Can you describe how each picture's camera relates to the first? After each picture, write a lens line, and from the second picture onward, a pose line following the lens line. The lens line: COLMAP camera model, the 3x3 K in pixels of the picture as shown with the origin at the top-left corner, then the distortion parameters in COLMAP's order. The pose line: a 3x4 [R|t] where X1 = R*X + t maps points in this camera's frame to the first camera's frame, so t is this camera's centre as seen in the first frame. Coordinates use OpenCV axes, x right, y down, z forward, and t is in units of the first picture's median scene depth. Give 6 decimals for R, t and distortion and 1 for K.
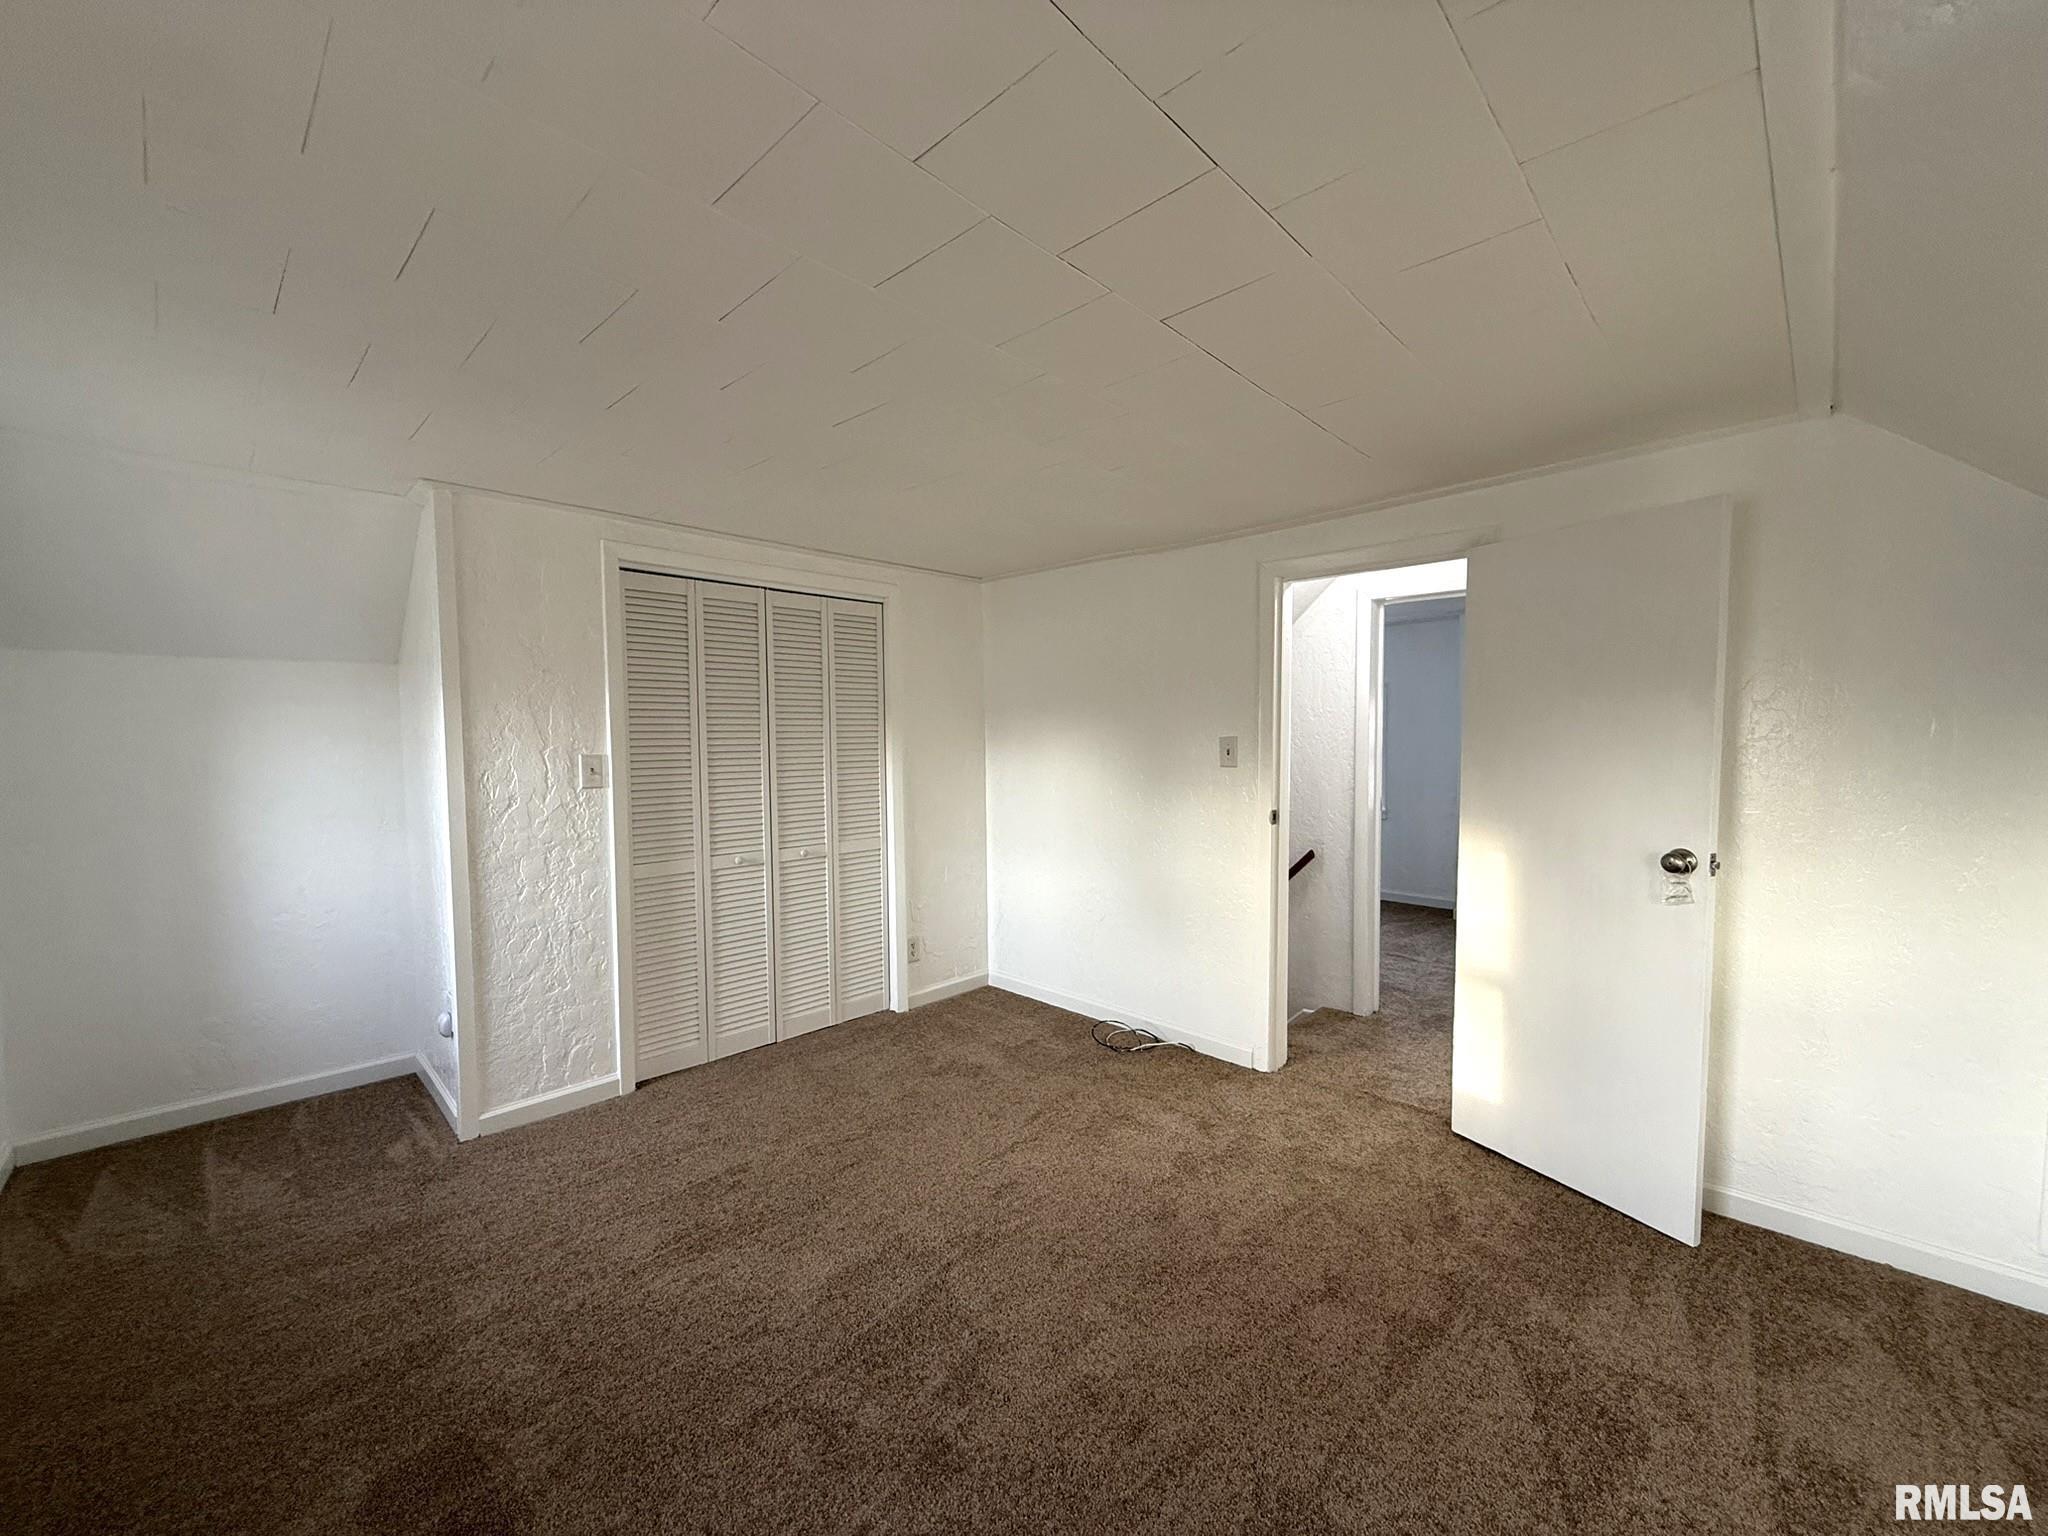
lens RADIAL K [[825.9, 0, 1005.4], [0, 825.9, 763.8], [0, 0, 1]] dist [-0.001936, -0.000510]
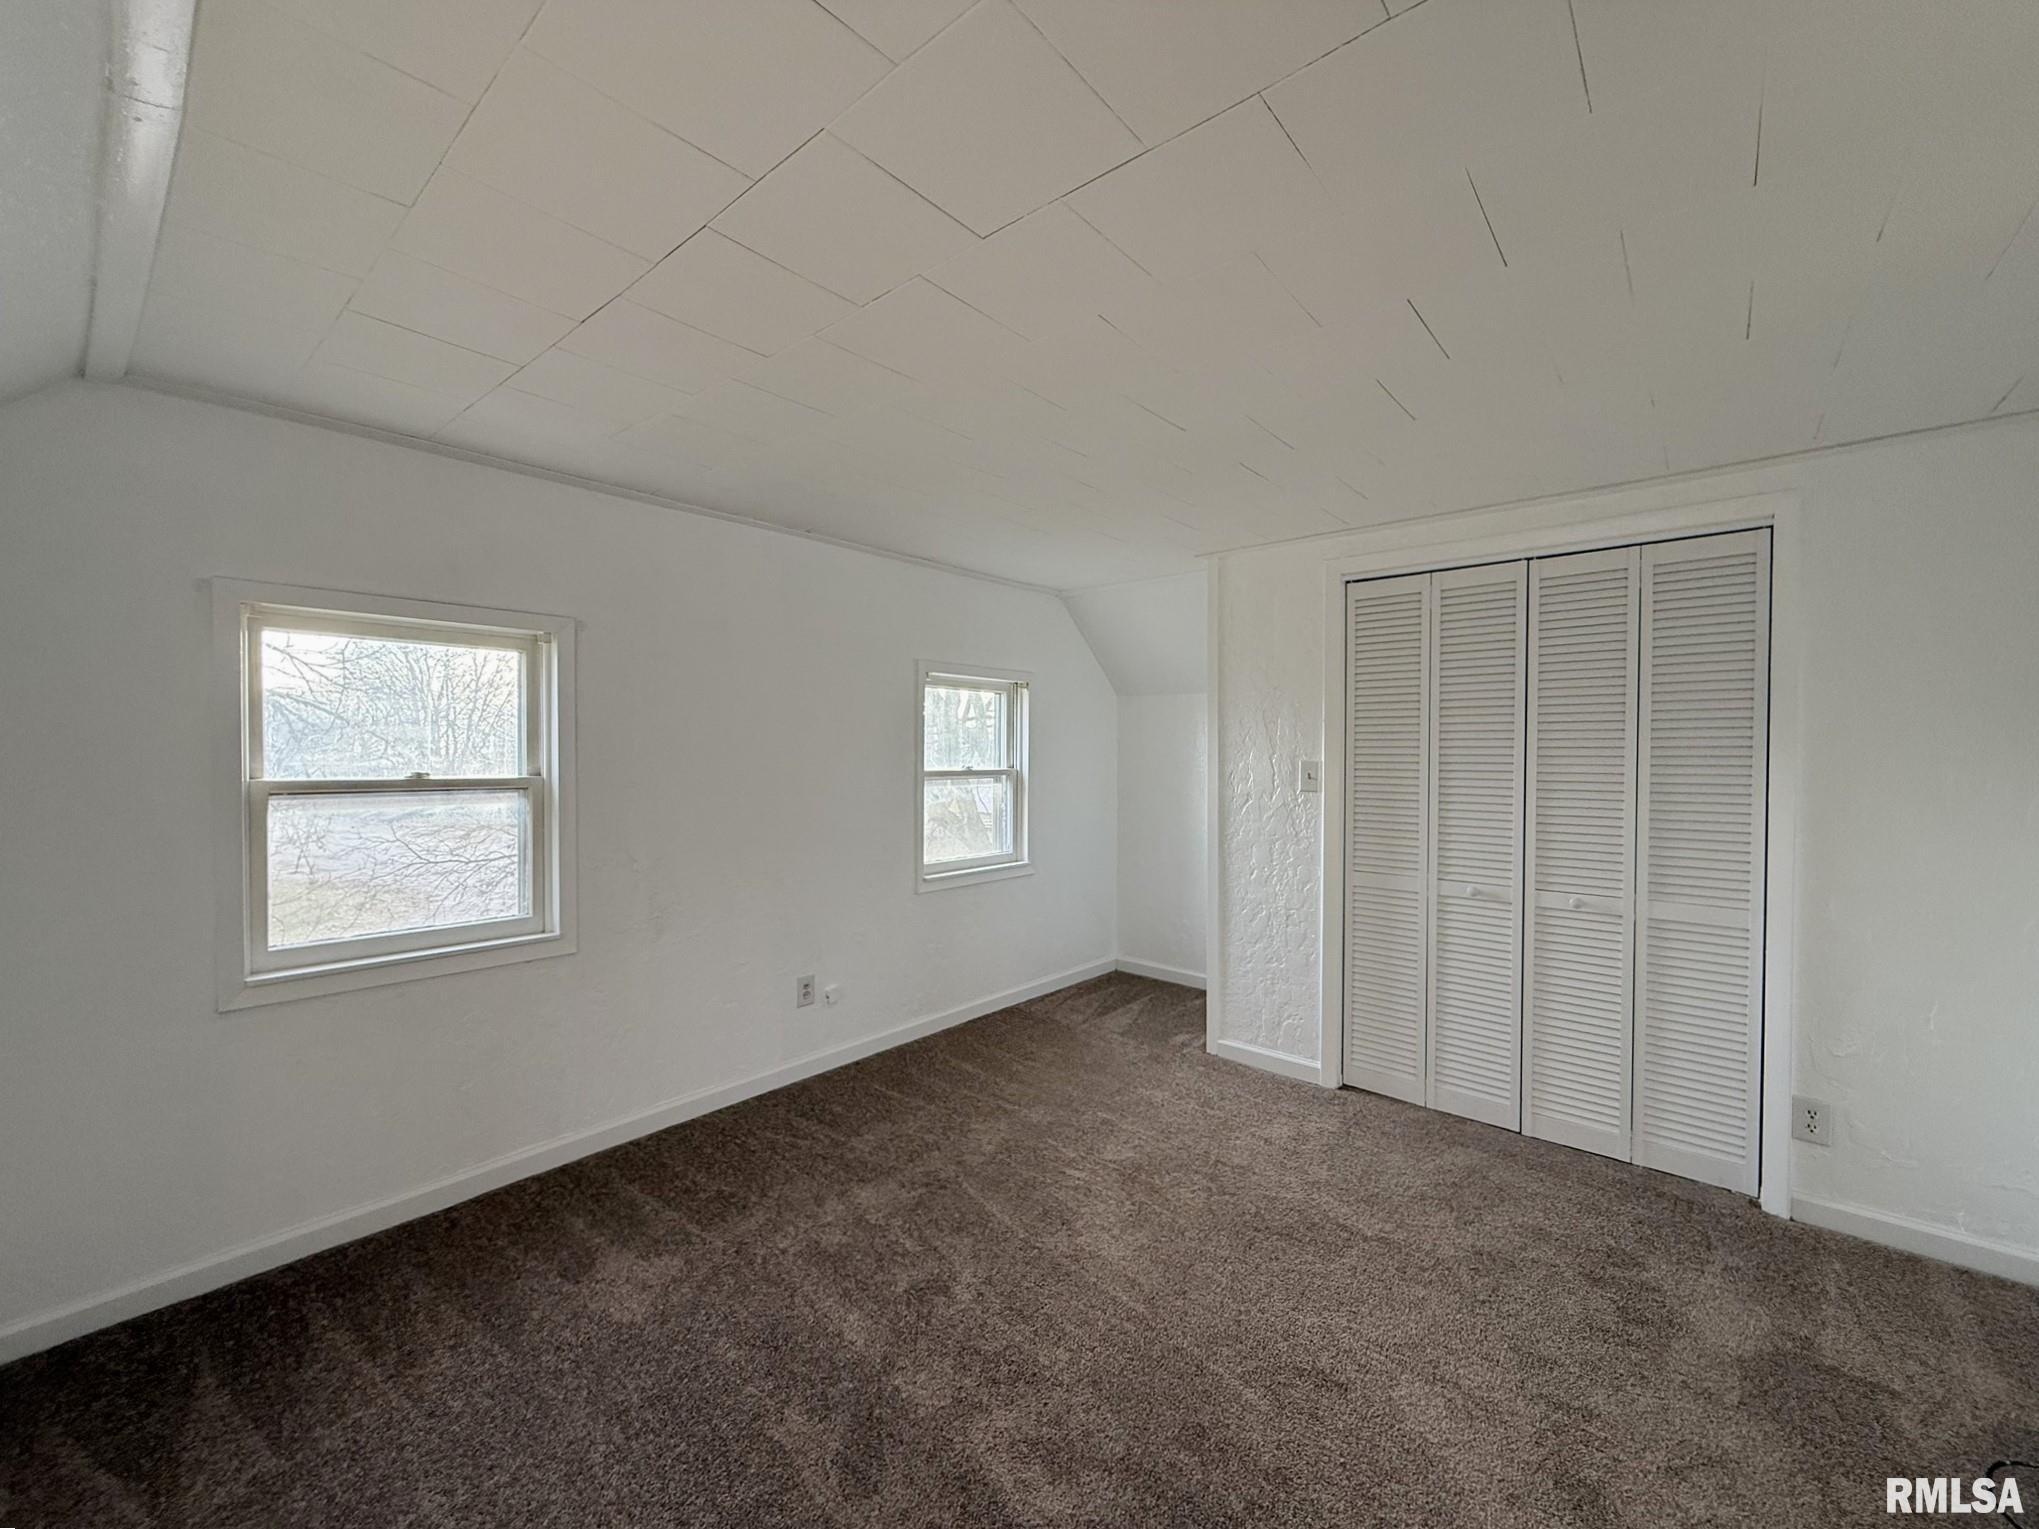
lens RADIAL K [[822.3, 0, 1047.4], [0, 822.3, 763.8], [0, 0, 1]] dist [-0.001936, -0.000510]
pose [[0.065951, 0.022796, -0.997562, 0.517884], [-0.040377, 0.998981, 0.020159, -0.013924], [0.997006, 0.038949, 0.066804, 0.537095]]
